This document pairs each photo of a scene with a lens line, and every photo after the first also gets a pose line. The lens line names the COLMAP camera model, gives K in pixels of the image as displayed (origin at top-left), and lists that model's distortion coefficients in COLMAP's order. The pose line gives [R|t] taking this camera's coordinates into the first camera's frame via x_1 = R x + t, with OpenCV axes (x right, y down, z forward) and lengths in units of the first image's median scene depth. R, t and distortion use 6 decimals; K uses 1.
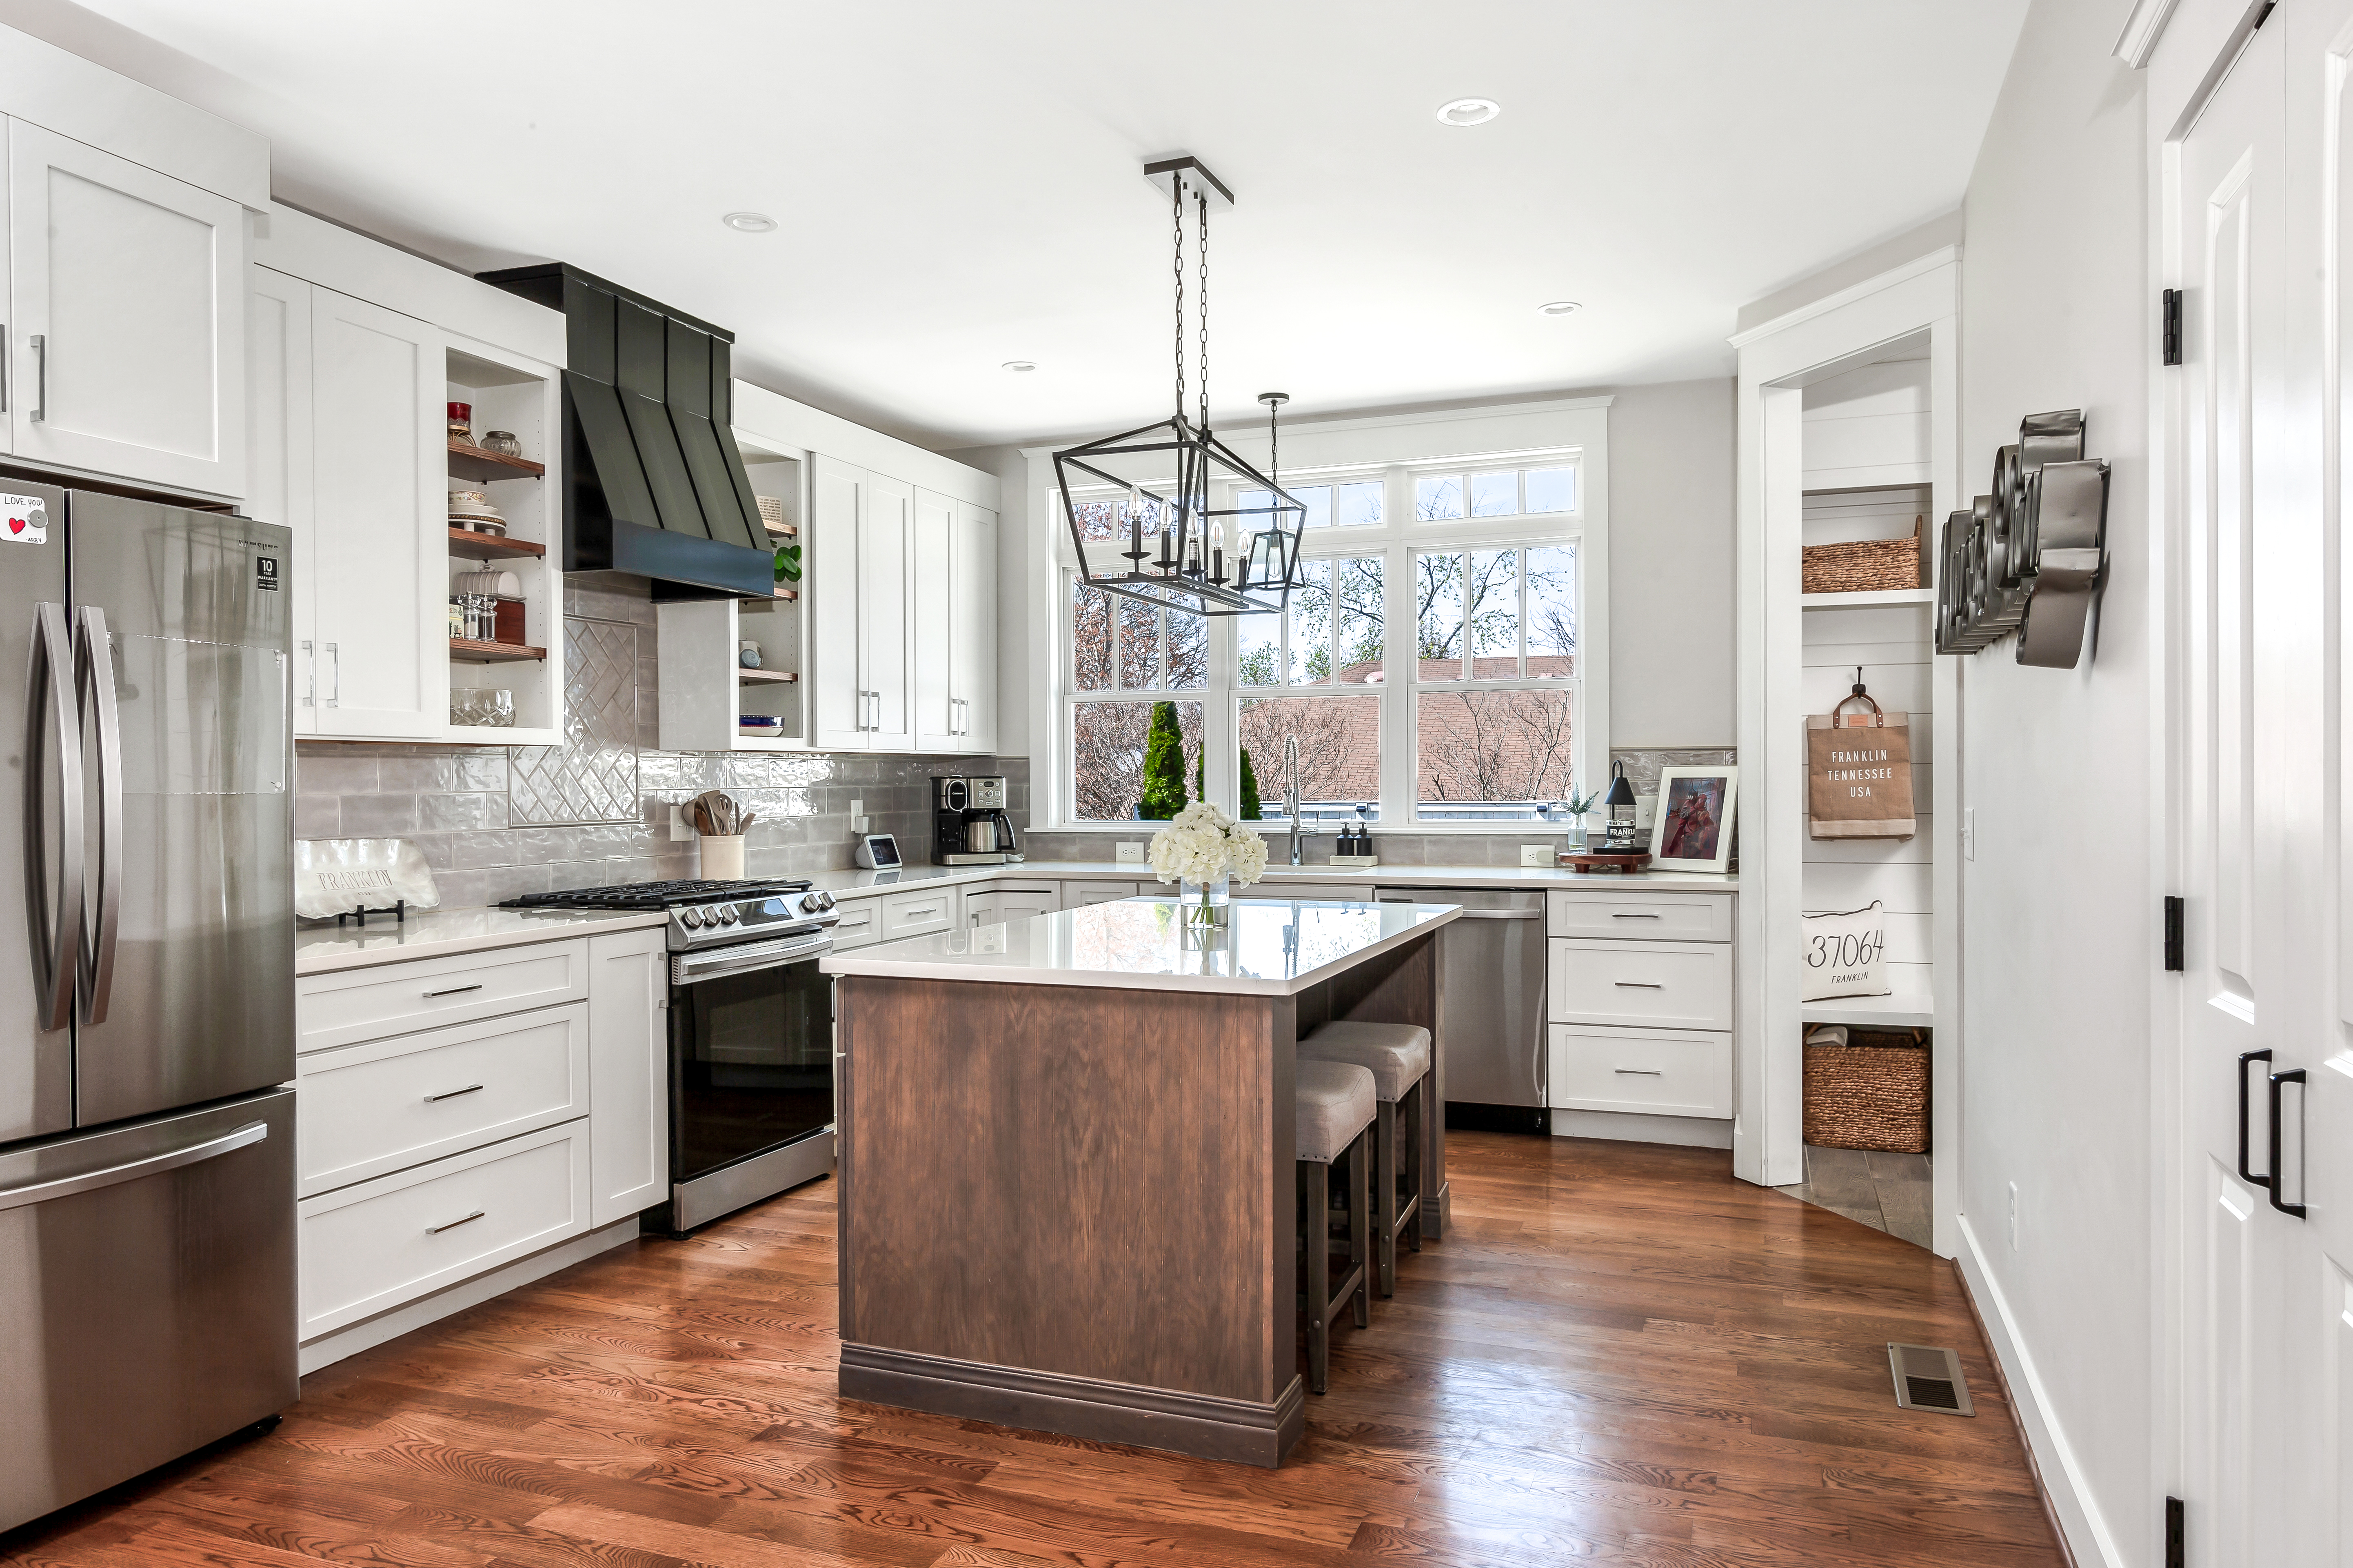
lens RADIAL K [[1537.0, 0, 1179.9], [0, 1537.0, 780.8], [0, 0, 1]] dist [0.004908, 0.001481]
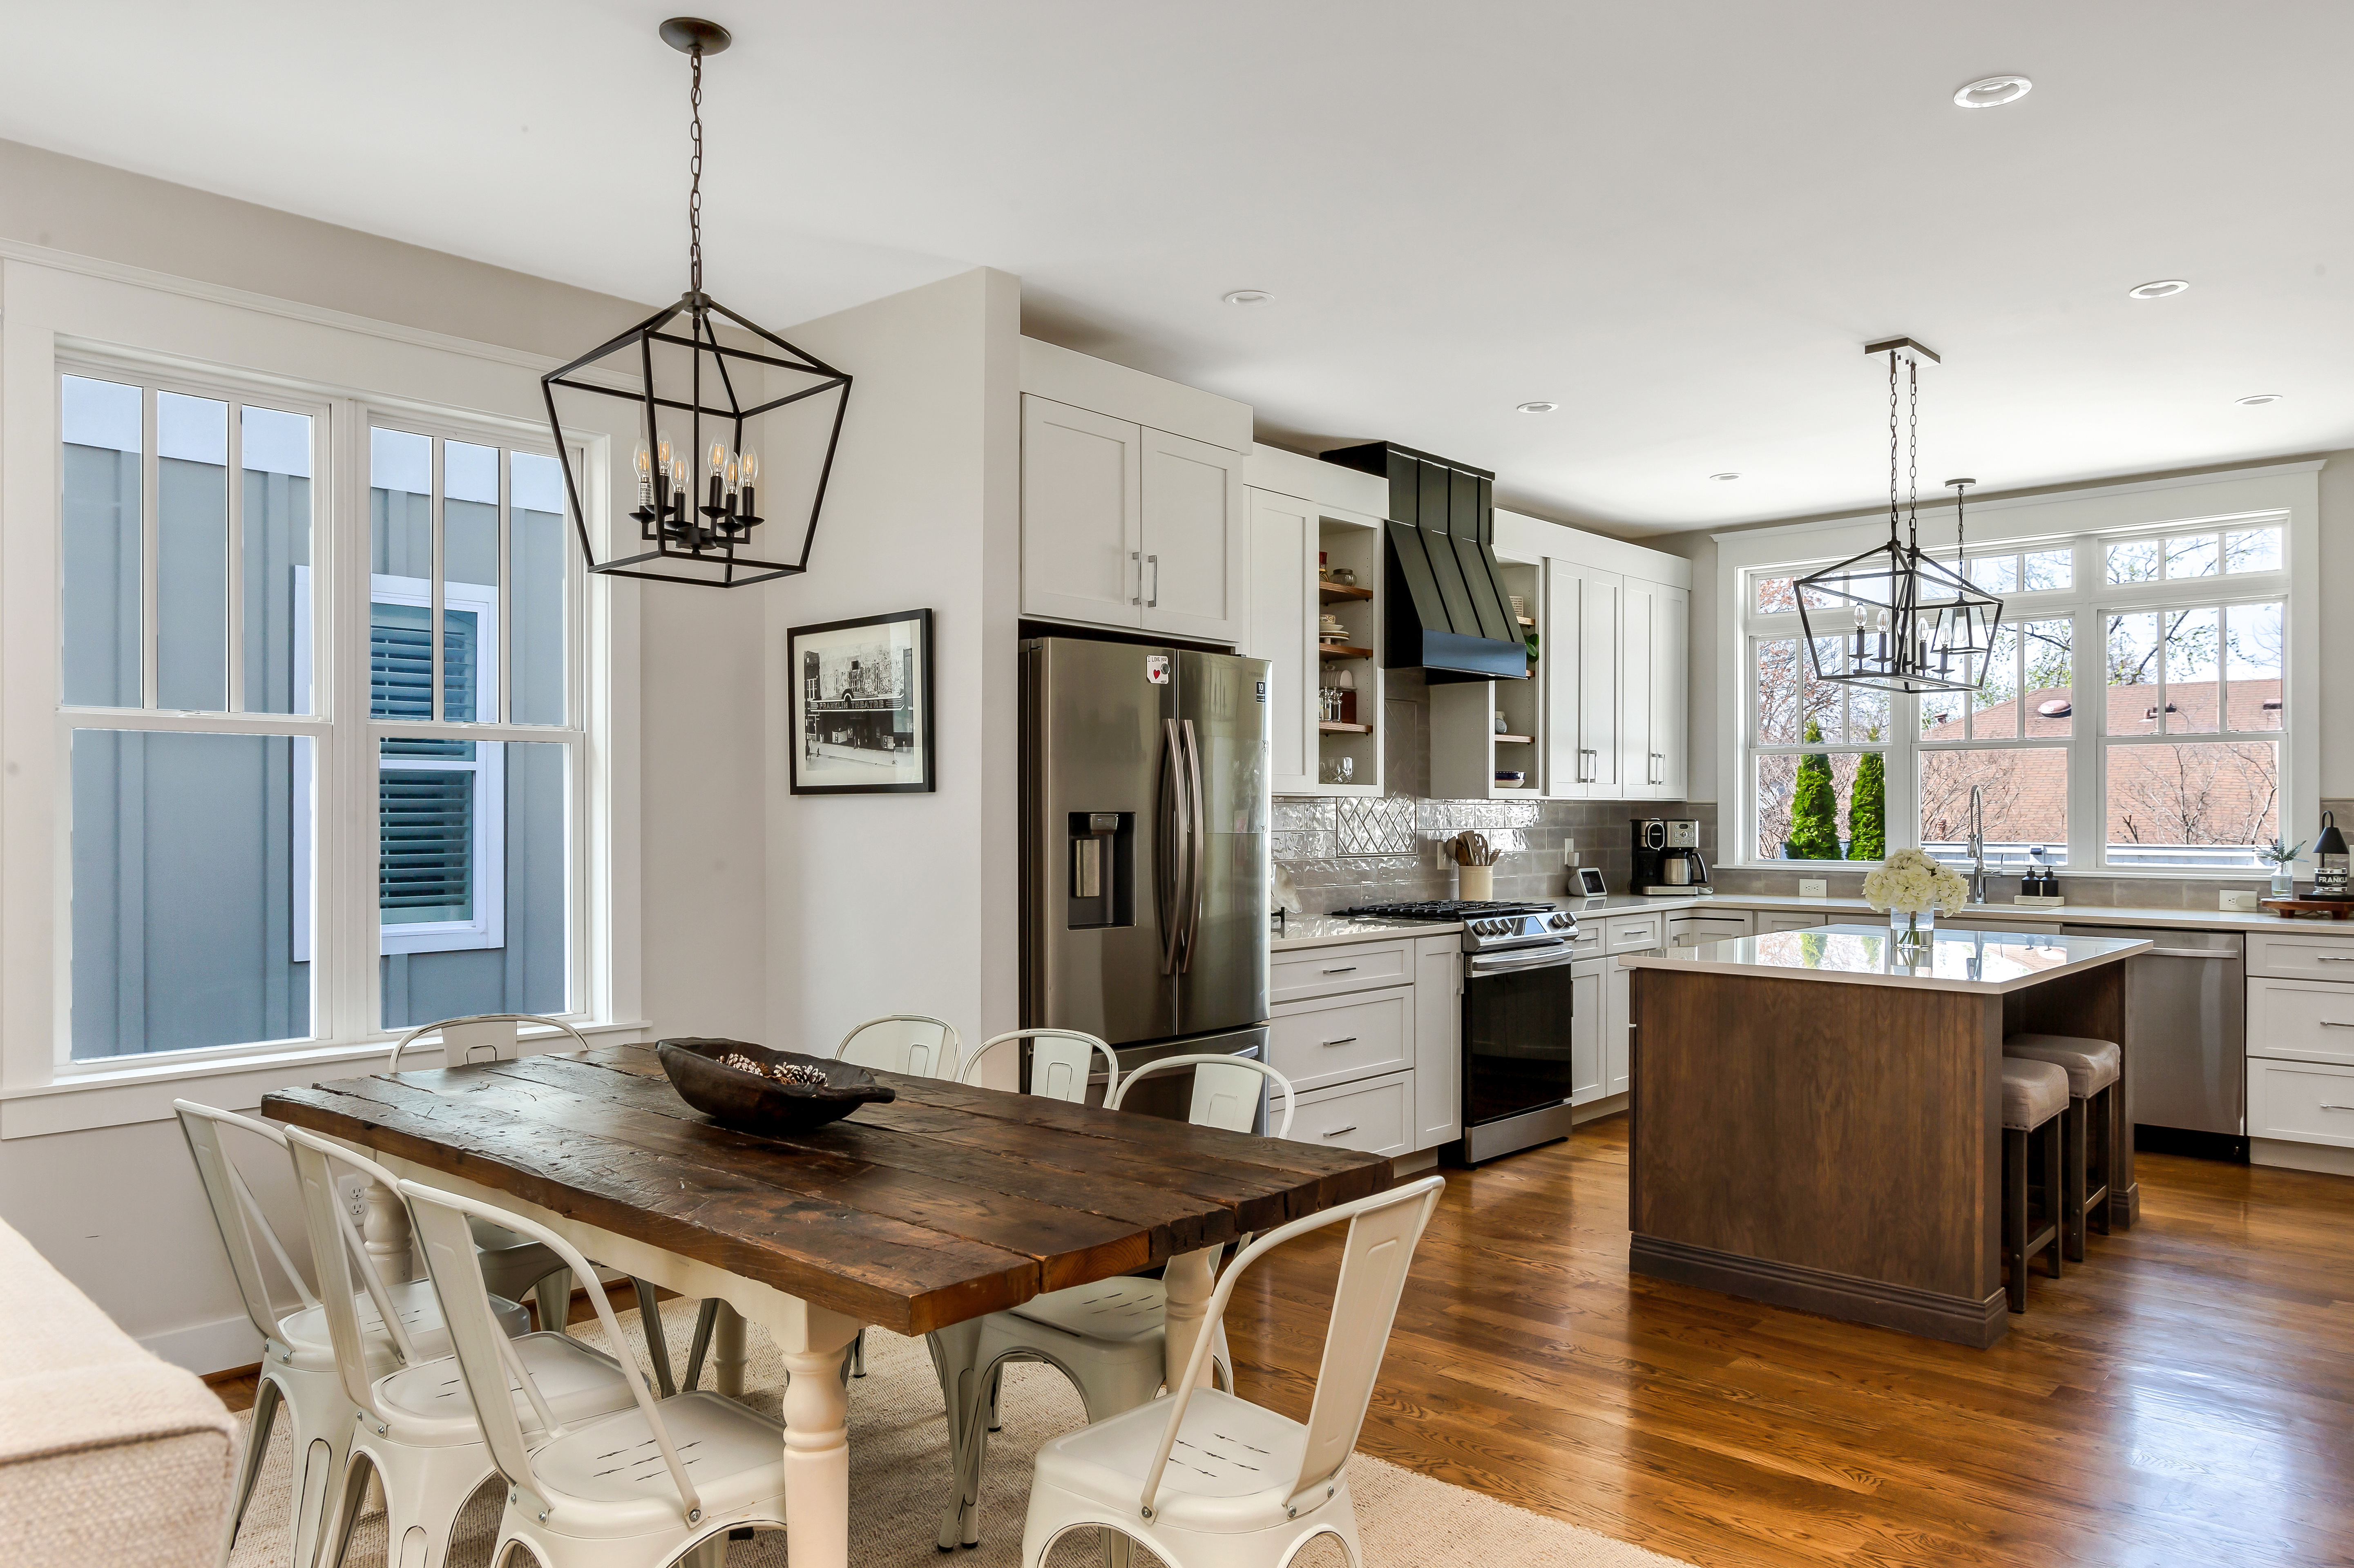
lens RADIAL K [[1575.3, 0, 1170.0], [0, 1575.3, 804.6], [0, 0, 1]] dist [-0.004741, 0.001679]
pose [[0.928020, 0.005432, -0.372491, -0.060028], [-0.007342, 0.999966, -0.003710, -0.009962], [0.372458, 0.006178, 0.928028, -0.362096]]
